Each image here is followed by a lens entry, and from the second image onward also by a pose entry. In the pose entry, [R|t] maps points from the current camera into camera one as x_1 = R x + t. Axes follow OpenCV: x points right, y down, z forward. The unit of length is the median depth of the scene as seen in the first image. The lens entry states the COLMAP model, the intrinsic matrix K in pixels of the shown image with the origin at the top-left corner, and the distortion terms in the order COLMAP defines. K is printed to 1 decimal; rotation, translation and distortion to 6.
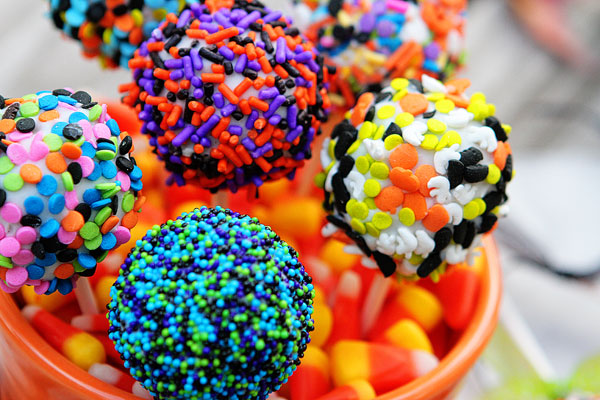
lens RADIAL K [[1959.5, 0, 300.0], [0, 1959.5, 200.0], [0, 0, 1]] dist [0.301443, 1.516888]
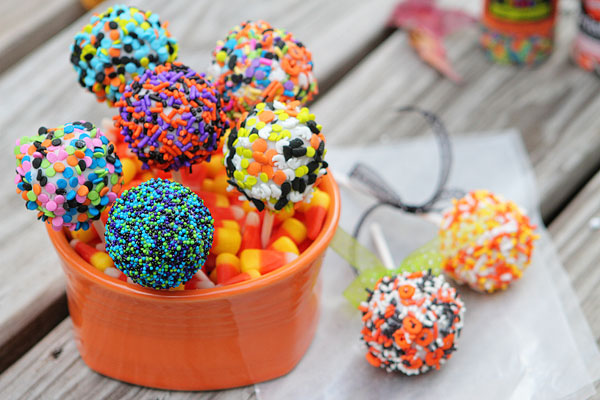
lens RADIAL K [[1959.5, 0, 300.0], [0, 1959.5, 200.0], [0, 0, 1]] dist [0.301443, 1.516888]
pose [[0.991881, -0.062588, -0.110702, 0.291385], [0.062895, 0.998020, -0.000724, 0.032983], [0.110528, -0.006244, 0.993853, -0.837499]]
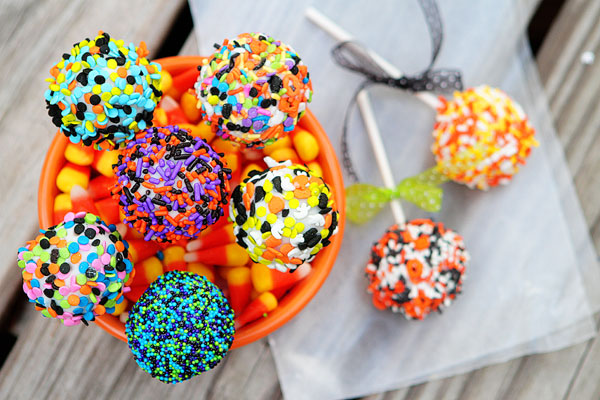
lens RADIAL K [[1959.5, 0, 300.0], [0, 1959.5, 200.0], [0, 0, 1]] dist [0.301443, 1.516888]
pose [[0.993765, -0.085152, -0.071979, 0.208463], [0.111439, 0.737456, 0.666138, -1.236183], [-0.003642, -0.670006, 0.742347, -0.307795]]
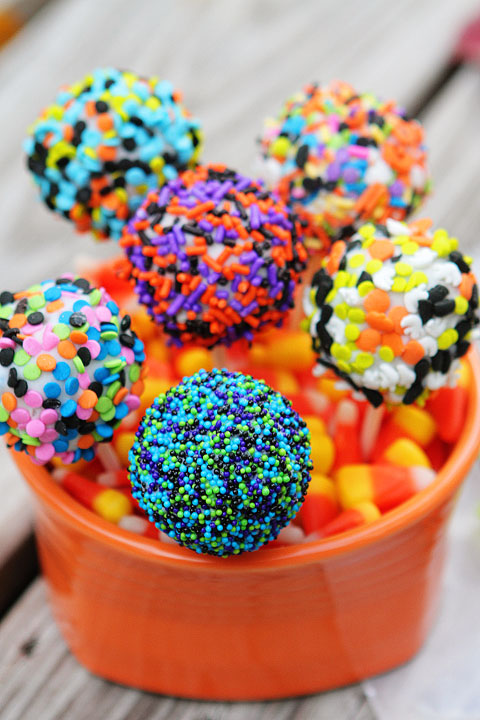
lens RADIAL K [[2351.4, 0, 240.0], [0, 2351.4, 360.0], [0, 0, 1]] dist [0.301443, 1.516888]
pose [[0.991558, -0.119660, -0.049940, 0.038542], [0.122781, 0.990305, 0.064962, -0.084026], [0.041683, -0.070545, 0.996637, -0.318762]]
